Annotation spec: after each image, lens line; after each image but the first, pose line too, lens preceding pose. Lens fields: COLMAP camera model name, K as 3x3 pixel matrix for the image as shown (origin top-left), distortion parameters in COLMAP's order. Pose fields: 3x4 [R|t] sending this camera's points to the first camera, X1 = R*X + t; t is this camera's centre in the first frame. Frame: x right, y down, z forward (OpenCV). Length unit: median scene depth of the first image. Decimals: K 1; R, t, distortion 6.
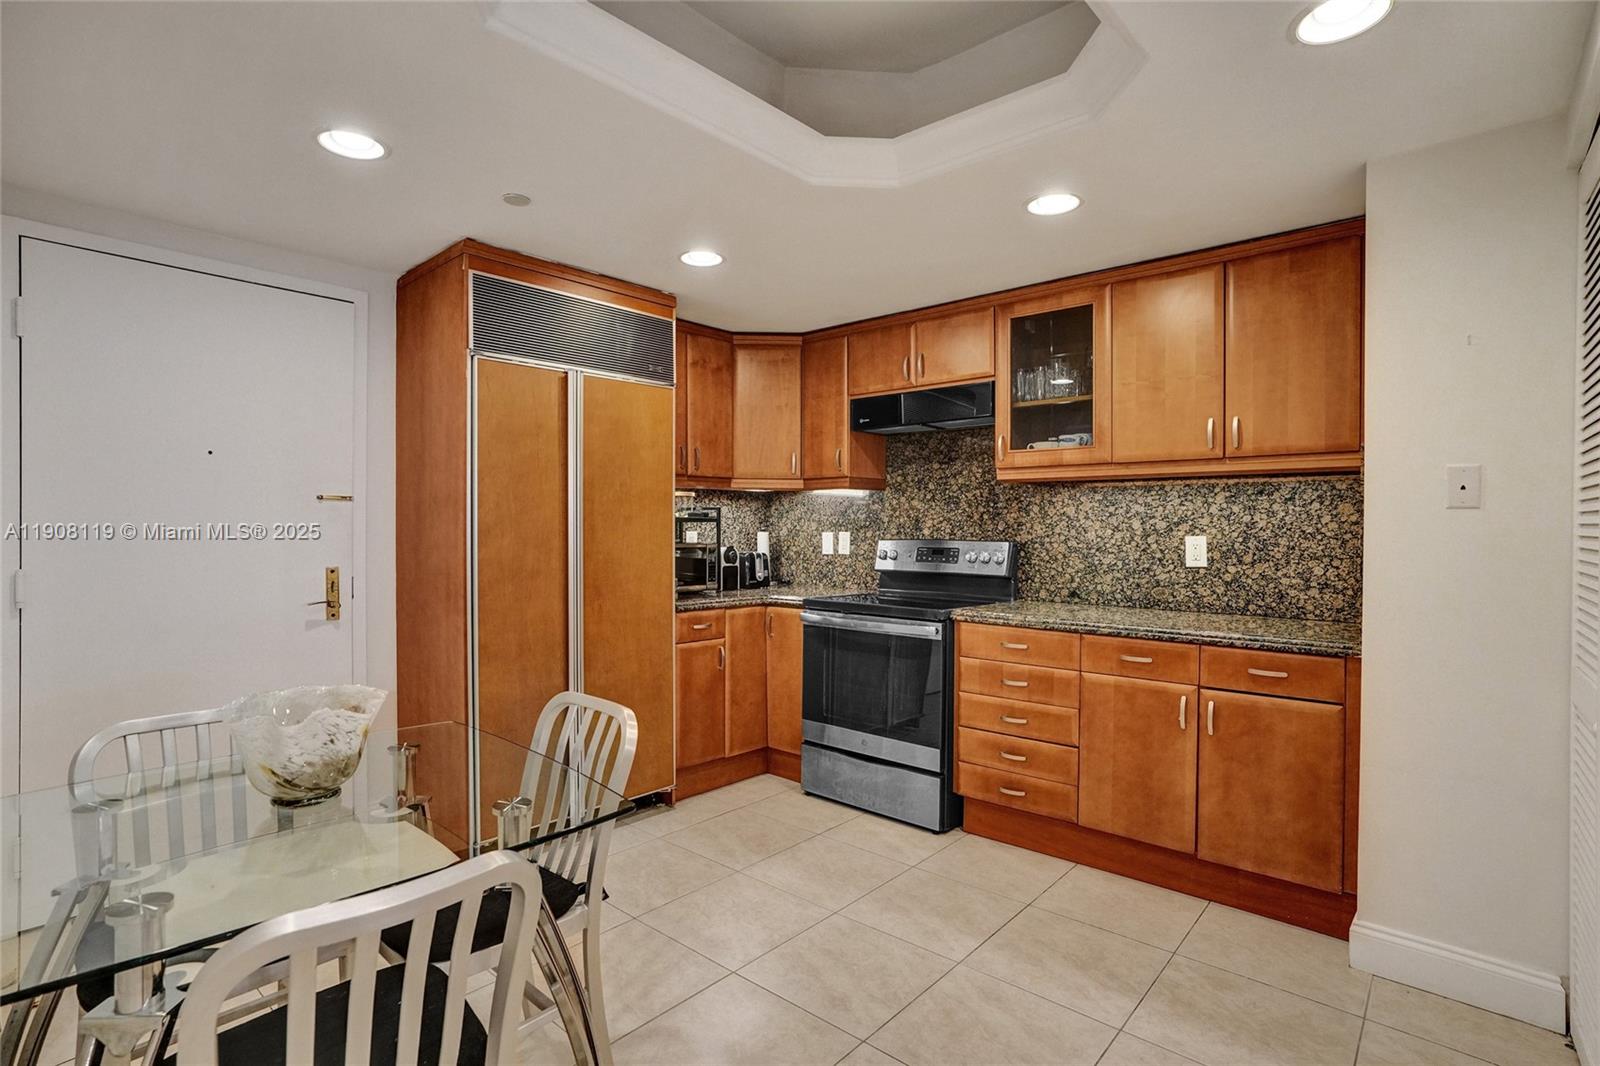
lens RADIAL K [[792.3, 0, 785.2], [0, 792.3, 546.3], [0, 0, 1]] dist [-0.040174, 0.014375]
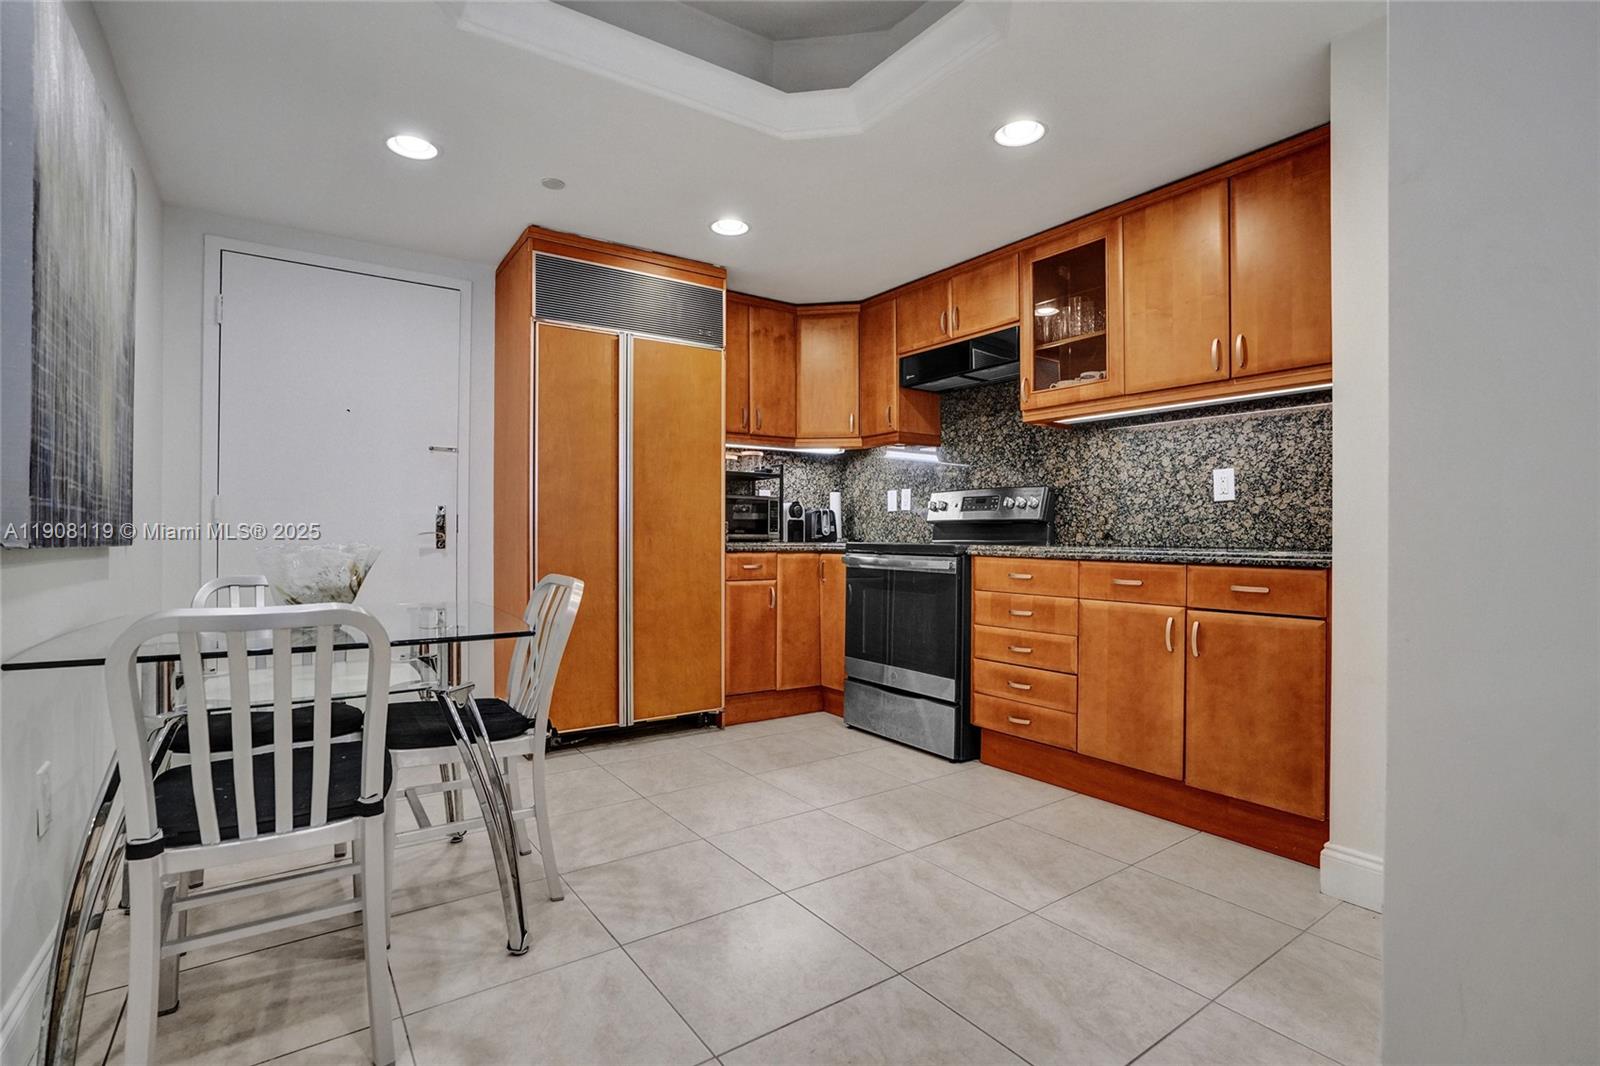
lens RADIAL K [[762.4, 0, 788.6], [0, 762.4, 547.9], [0, 0, 1]] dist [-0.048062, 0.020359]
pose [[0.973160, 0.004666, -0.230083, 0.215379], [-0.006590, 0.999949, -0.007594, 0.094596], [0.230036, 0.008906, 0.973141, -0.023535]]
